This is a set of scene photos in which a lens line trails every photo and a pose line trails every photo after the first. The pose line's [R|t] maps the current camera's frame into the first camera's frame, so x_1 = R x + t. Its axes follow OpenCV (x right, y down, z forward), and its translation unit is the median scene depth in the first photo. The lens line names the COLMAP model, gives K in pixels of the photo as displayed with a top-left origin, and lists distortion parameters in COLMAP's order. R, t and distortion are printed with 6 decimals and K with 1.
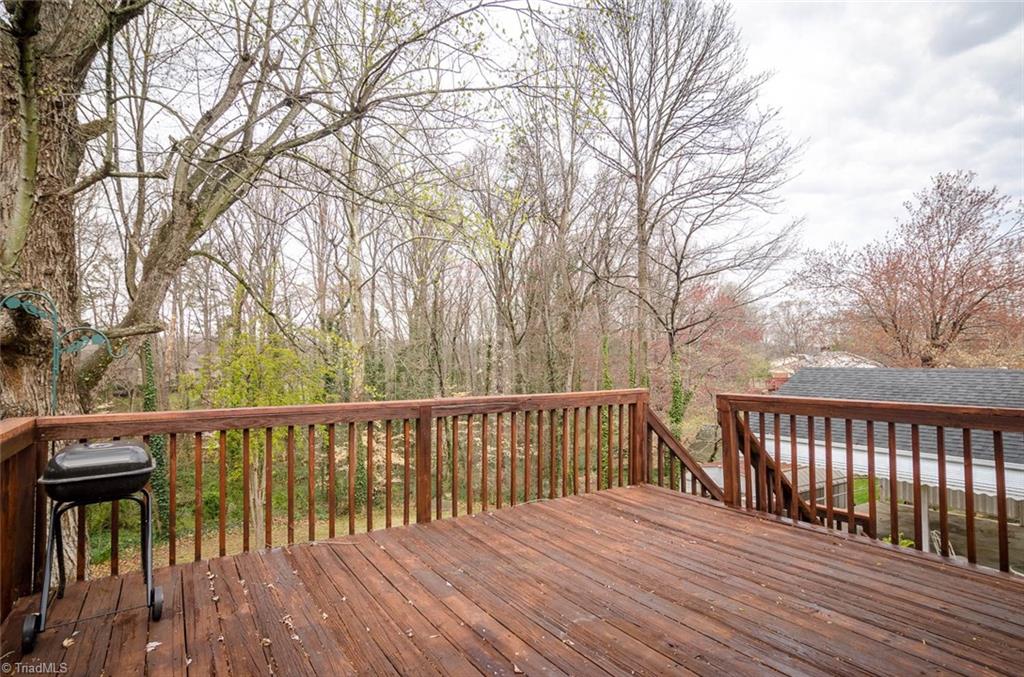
lens RADIAL K [[542.7, 0, 512.0], [0, 542.7, 338.5], [0, 0, 1]] dist [-0.003551, -0.000228]
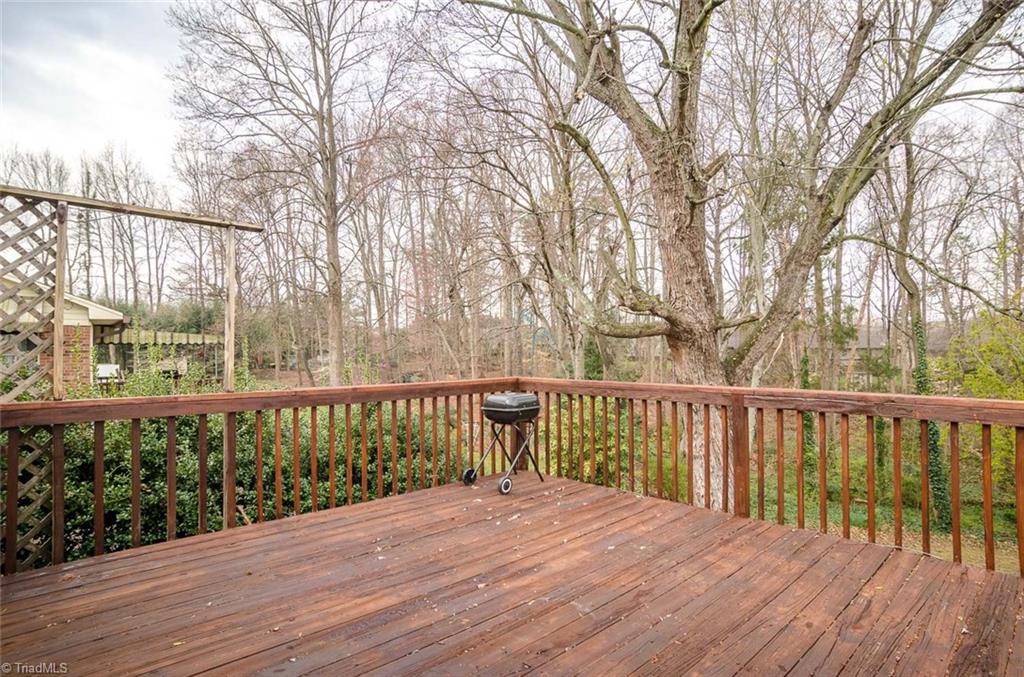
lens RADIAL K [[557.7, 0, 541.1], [0, 557.7, 342.6], [0, 0, 1]] dist [-0.005406, 0.000158]
pose [[0.225401, -0.005431, -0.974251, 0.780329], [0.043869, 0.999027, 0.004580, 0.019575], [0.973278, -0.043772, 0.225420, 0.507545]]
